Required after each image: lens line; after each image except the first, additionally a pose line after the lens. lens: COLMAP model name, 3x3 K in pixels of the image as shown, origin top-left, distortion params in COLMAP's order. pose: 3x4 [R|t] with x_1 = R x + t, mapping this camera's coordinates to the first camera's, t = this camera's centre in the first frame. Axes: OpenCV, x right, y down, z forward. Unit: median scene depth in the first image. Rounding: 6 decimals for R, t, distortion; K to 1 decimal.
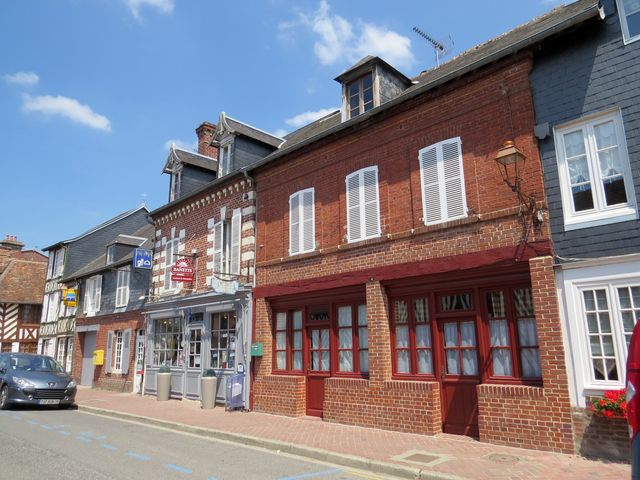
lens RADIAL K [[474.9, 0, 319.0], [0, 474.9, 238.2], [0, 0, 1]] dist [-0.006755, -0.001418]
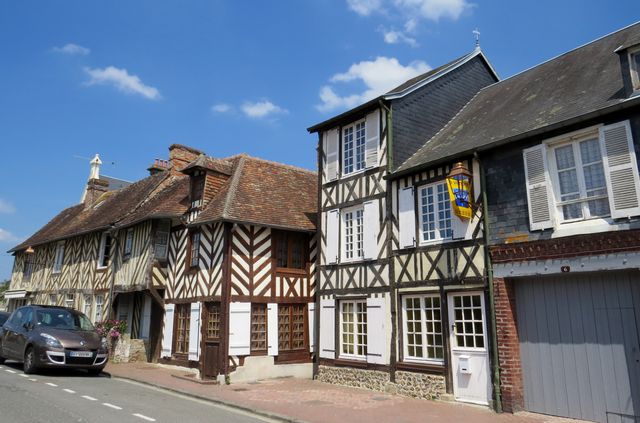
lens RADIAL K [[484.0, 0, 320.8], [0, 484.0, 212.8], [0, 0, 1]] dist [0.025854, 0.003242]
pose [[0.996684, 0.004250, -0.081261, -0.540738], [-0.004323, 0.999990, -0.000731, 0.121791], [0.081257, 0.001080, 0.996693, 0.479694]]
